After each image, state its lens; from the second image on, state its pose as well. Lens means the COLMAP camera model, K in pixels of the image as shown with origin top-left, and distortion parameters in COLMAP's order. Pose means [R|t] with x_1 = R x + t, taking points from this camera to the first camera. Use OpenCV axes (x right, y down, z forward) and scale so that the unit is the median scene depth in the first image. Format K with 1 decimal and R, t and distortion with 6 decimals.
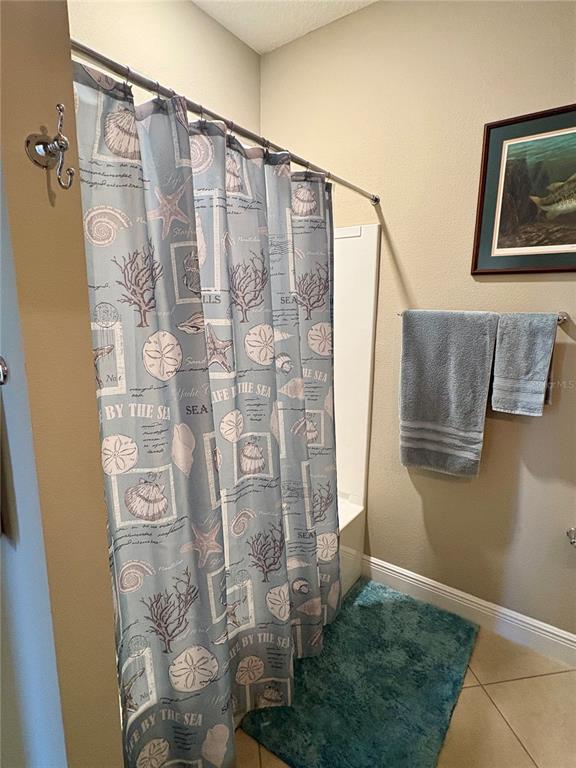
lens RADIAL K [[404.3, 0, 287.2], [0, 404.3, 382.6], [0, 0, 1]] dist [0.000277, -0.000139]
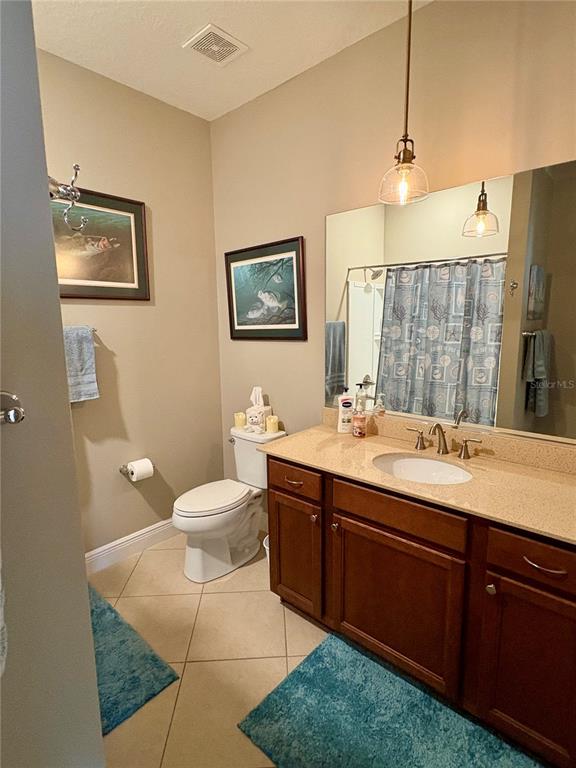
lens RADIAL K [[404.3, 0, 287.2], [0, 404.3, 384.9], [0, 0, 1]] dist [0.000277, -0.000139]
pose [[0.106840, -0.163986, 0.980660, -0.695082], [0.194554, 0.970687, 0.141123, -0.032607], [-0.975056, 0.175714, 0.135612, 0.136030]]
